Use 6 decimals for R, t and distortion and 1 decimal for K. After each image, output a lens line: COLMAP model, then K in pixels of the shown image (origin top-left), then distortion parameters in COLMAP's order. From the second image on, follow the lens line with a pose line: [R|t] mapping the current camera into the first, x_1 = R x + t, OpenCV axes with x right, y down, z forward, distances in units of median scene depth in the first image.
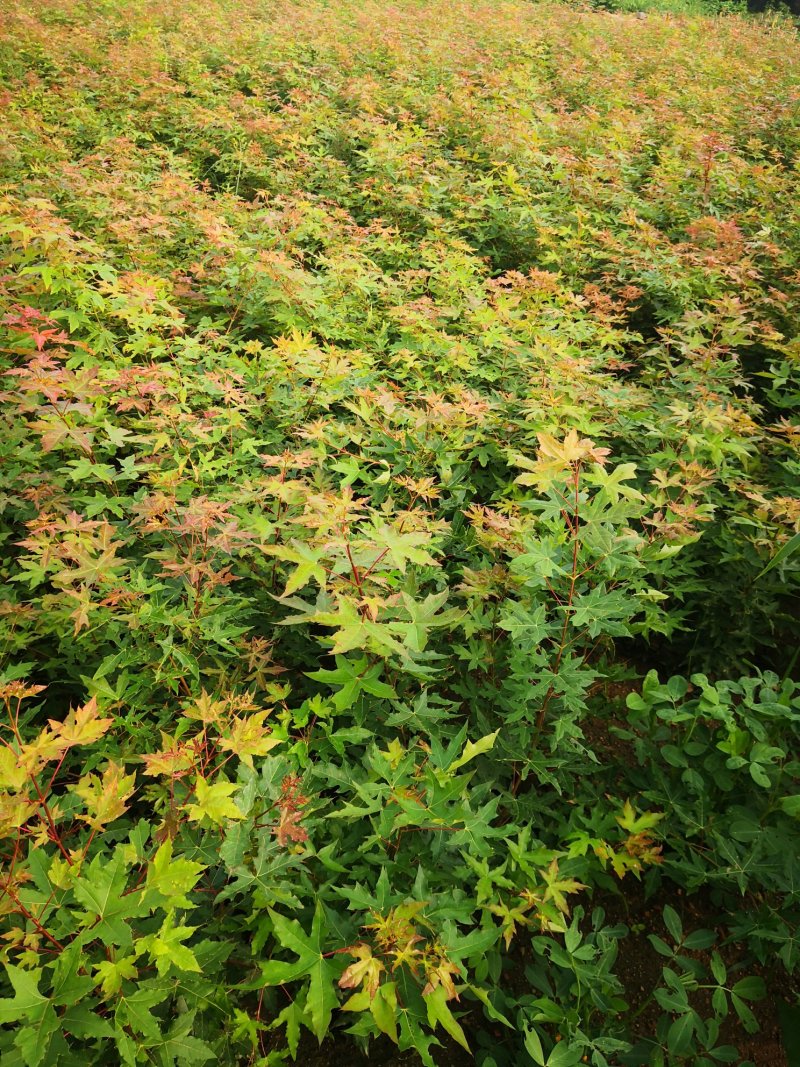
lens RADIAL K [[900.3, 0, 403.1], [0, 900.3, 548.0], [0, 0, 1]] dist [0.068296, -0.164489]
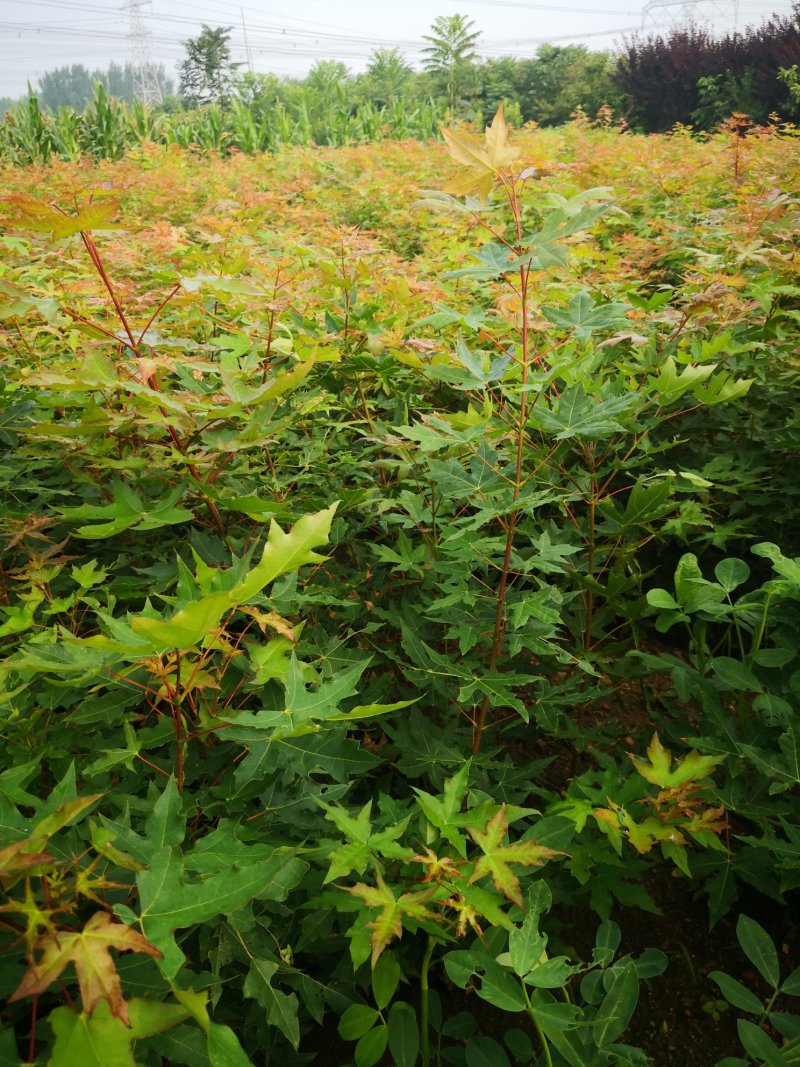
lens RADIAL K [[900.3, 0, 403.1], [0, 900.3, 548.0], [0, 0, 1]] dist [0.068296, -0.164489]
pose [[0.993499, -0.073297, -0.087102, 0.158749], [0.055443, 0.979804, -0.192121, 0.277805], [0.099425, 0.186043, 0.977498, 0.438570]]
